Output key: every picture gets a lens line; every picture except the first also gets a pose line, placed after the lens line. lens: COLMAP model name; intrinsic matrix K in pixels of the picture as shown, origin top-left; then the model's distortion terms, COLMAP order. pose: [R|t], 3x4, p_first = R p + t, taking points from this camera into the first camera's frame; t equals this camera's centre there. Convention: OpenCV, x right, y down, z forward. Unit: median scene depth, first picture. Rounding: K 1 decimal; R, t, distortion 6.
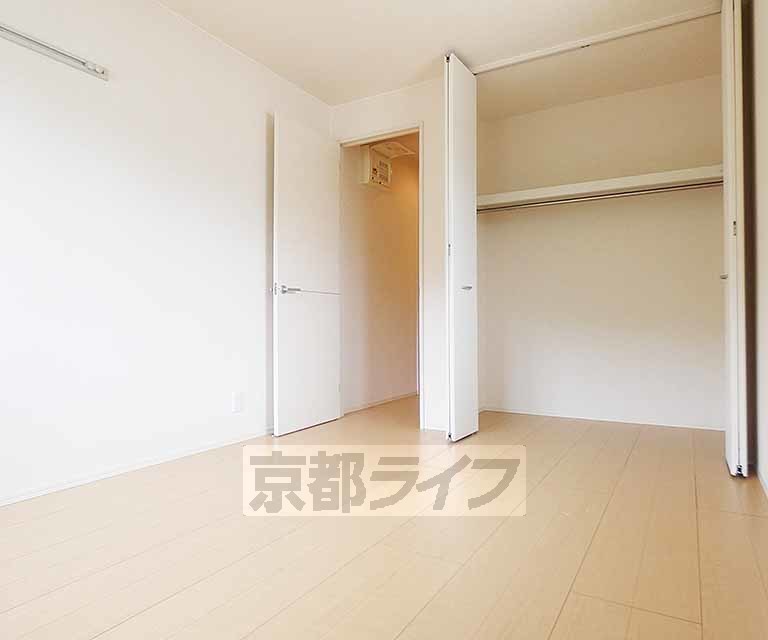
lens RADIAL K [[495.4, 0, 384.0], [0, 495.4, 320.0], [0, 0, 1]] dist [0.003417, -0.000006]
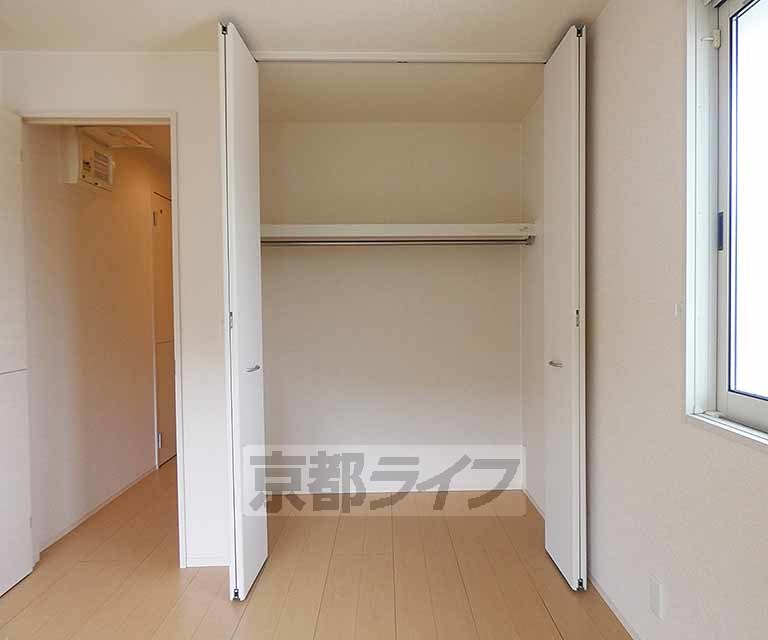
lens RADIAL K [[495.4, 0, 384.0], [0, 495.4, 320.0], [0, 0, 1]] dist [0.003417, -0.000006]
pose [[0.854302, -0.021985, 0.519312, -0.032034], [0.005953, 0.999453, 0.032518, -0.131164], [-0.519743, -0.024689, 0.853966, 0.259976]]
